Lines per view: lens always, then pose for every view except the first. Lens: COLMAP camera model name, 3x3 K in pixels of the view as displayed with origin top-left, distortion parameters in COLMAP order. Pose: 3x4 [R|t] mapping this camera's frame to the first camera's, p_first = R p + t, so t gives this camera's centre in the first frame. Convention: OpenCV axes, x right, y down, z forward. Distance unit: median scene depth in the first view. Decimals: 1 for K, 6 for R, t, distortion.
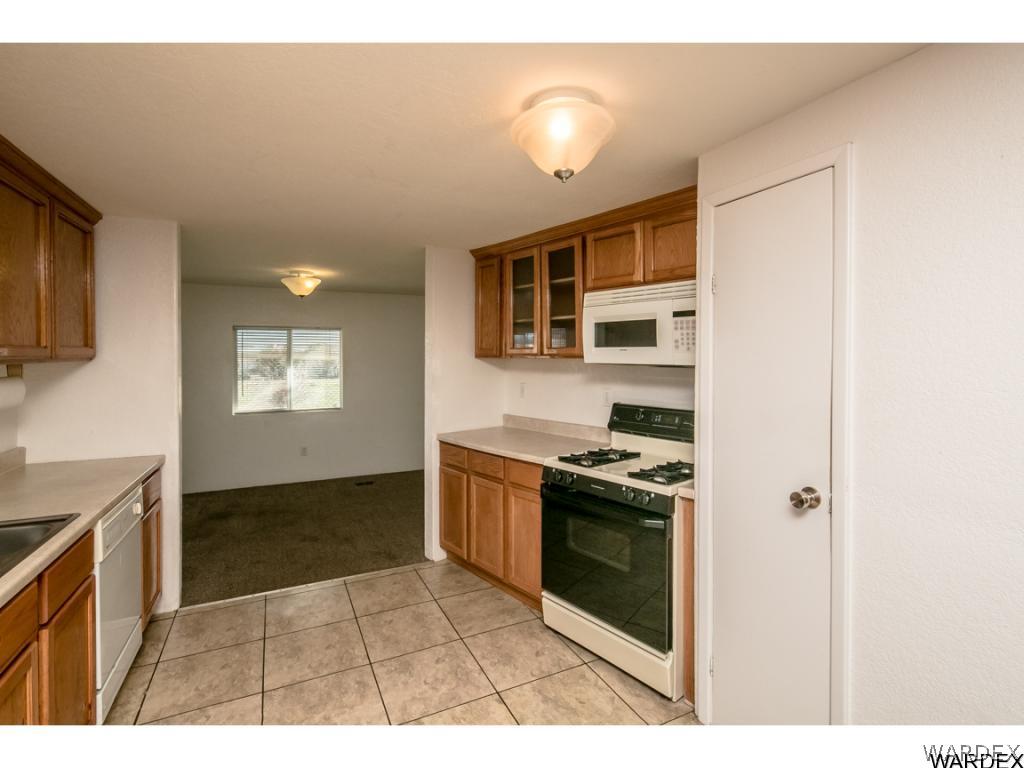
lens RADIAL K [[493.6, 0, 513.1], [0, 493.6, 358.9], [0, 0, 1]] dist [0.001820, -0.000229]
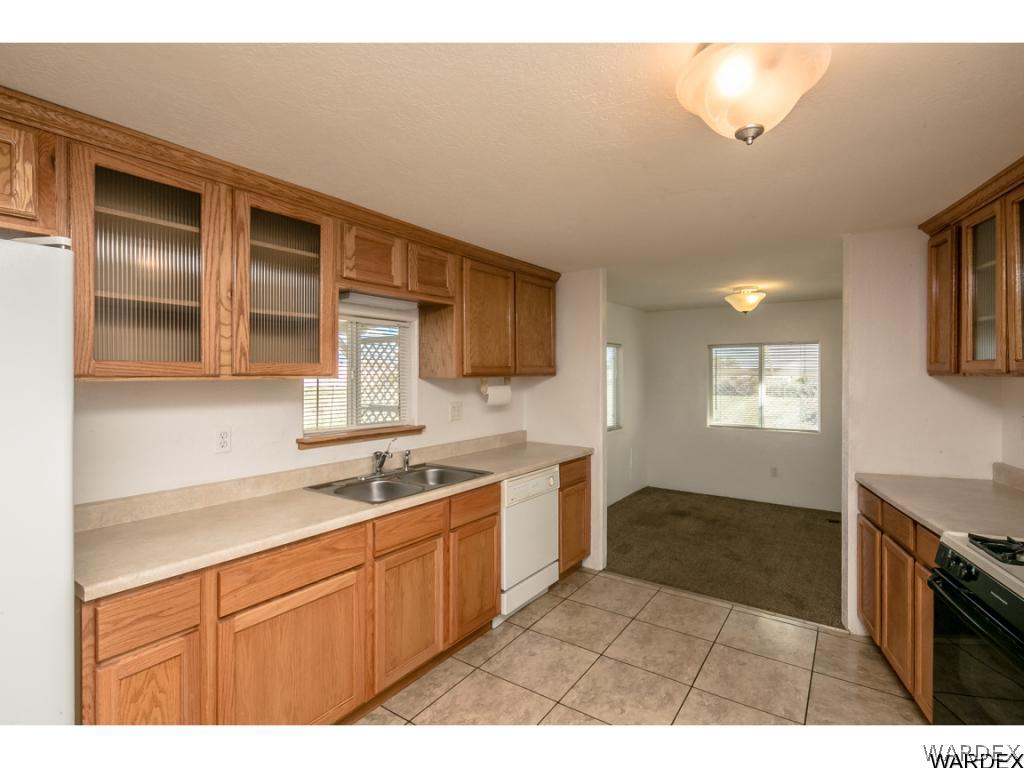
lens RADIAL K [[494.4, 0, 515.1], [0, 494.4, 374.4], [0, 0, 1]] dist [-0.001259, -0.000387]
pose [[0.491104, 0.004337, -0.871090, 0.266051], [-0.006495, 0.999978, 0.001316, -0.000979], [0.871077, 0.005012, 0.491121, 0.143186]]
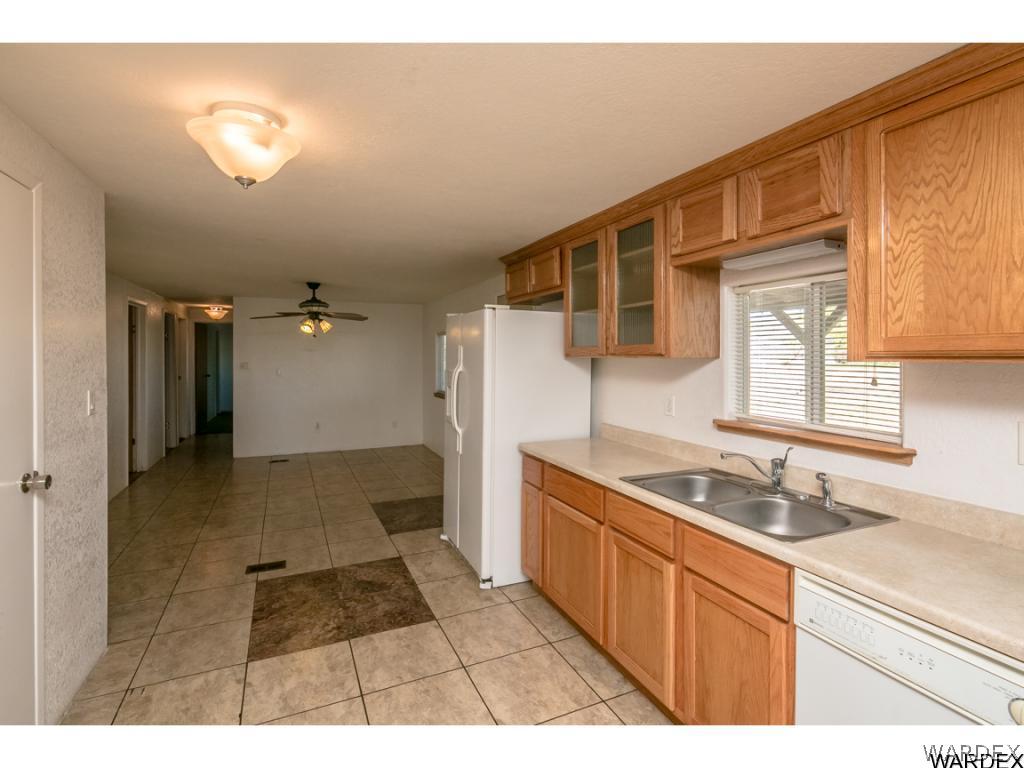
lens RADIAL K [[491.8, 0, 510.0], [0, 491.8, 353.8], [0, 0, 1]] dist [0.000418, 0.000012]
pose [[-0.999508, 0.002091, 0.031301, -0.224926], [0.002172, 0.999994, 0.002546, -0.000712], [-0.031296, 0.002613, -0.999507, 0.925315]]
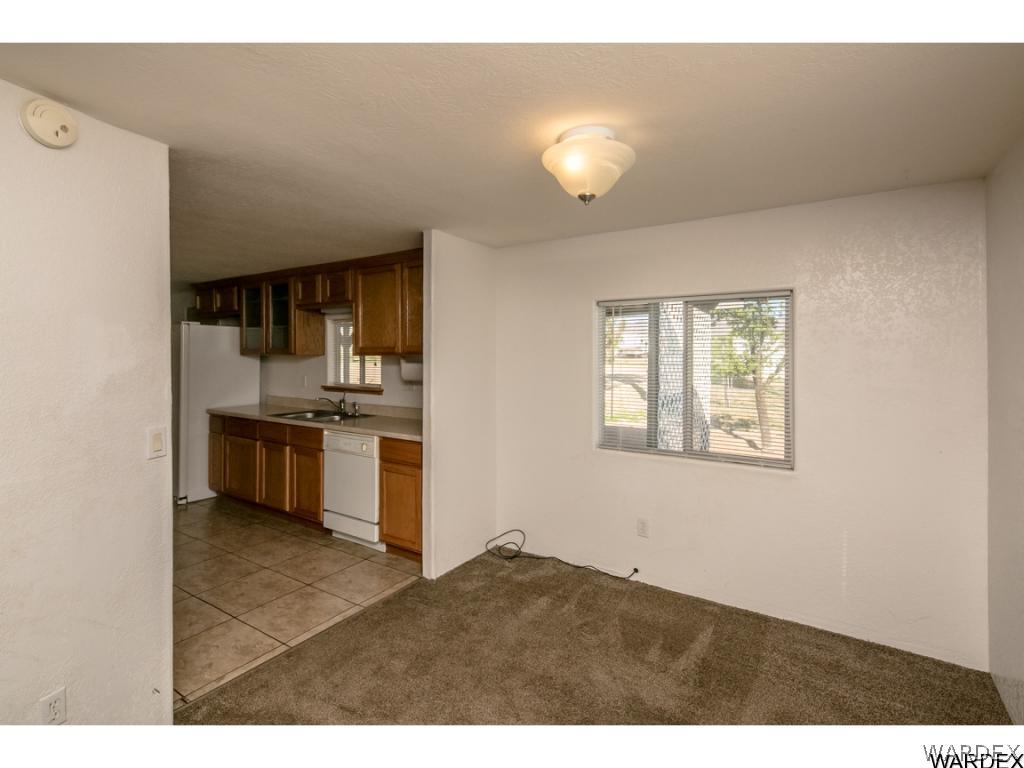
lens RADIAL K [[491.8, 0, 510.0], [0, 491.8, 353.8], [0, 0, 1]] dist [0.000418, 0.000012]
pose [[-0.854913, 0.001635, -0.518769, -0.223461], [0.000103, 0.999996, 0.002982, -0.000451], [0.518771, 0.002496, -0.854909, 1.688785]]
